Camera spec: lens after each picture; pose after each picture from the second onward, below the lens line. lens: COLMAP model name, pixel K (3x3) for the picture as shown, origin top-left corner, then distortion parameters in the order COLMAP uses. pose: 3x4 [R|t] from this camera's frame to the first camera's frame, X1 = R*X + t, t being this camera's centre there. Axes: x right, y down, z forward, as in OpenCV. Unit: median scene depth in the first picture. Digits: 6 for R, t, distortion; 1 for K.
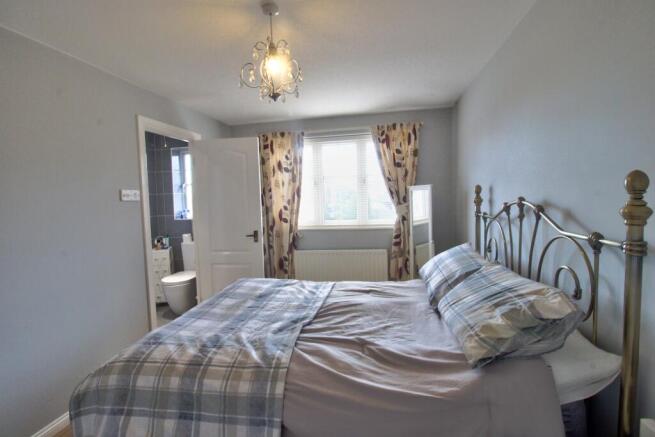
lens RADIAL K [[303.0, 0, 329.3], [0, 303.0, 214.3], [0, 0, 1]] dist [0.000883, -0.013007]
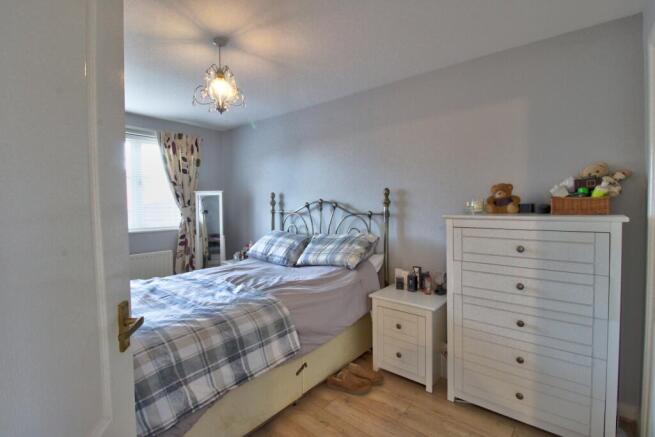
lens RADIAL K [[303.0, 0, 329.3], [0, 303.0, 214.3], [0, 0, 1]] dist [0.000883, -0.013007]
pose [[0.491748, 0.001369, 0.870737, -0.476938], [0.039533, 0.998932, -0.023896, 0.041319], [-0.869840, 0.046174, 0.491169, 0.003624]]
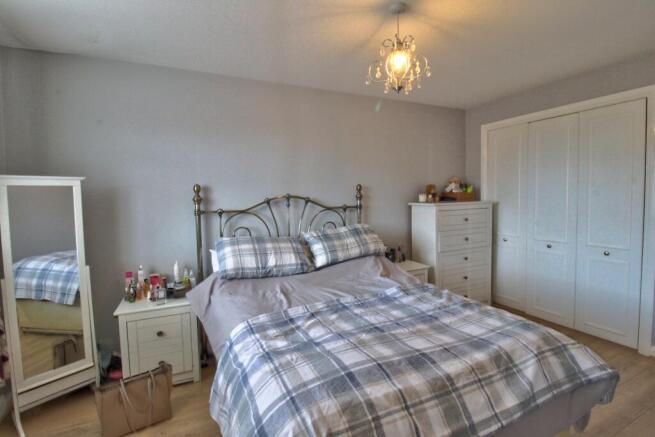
lens RADIAL K [[302.4, 0, 330.3], [0, 302.4, 216.5], [0, 0, 1]] dist [0.000421, 0.000019]
pose [[-0.584913, -0.004308, 0.811085, -0.410238], [0.089843, 0.993488, 0.070067, -0.013062], [-0.806105, 0.113854, -0.580717, 0.840227]]
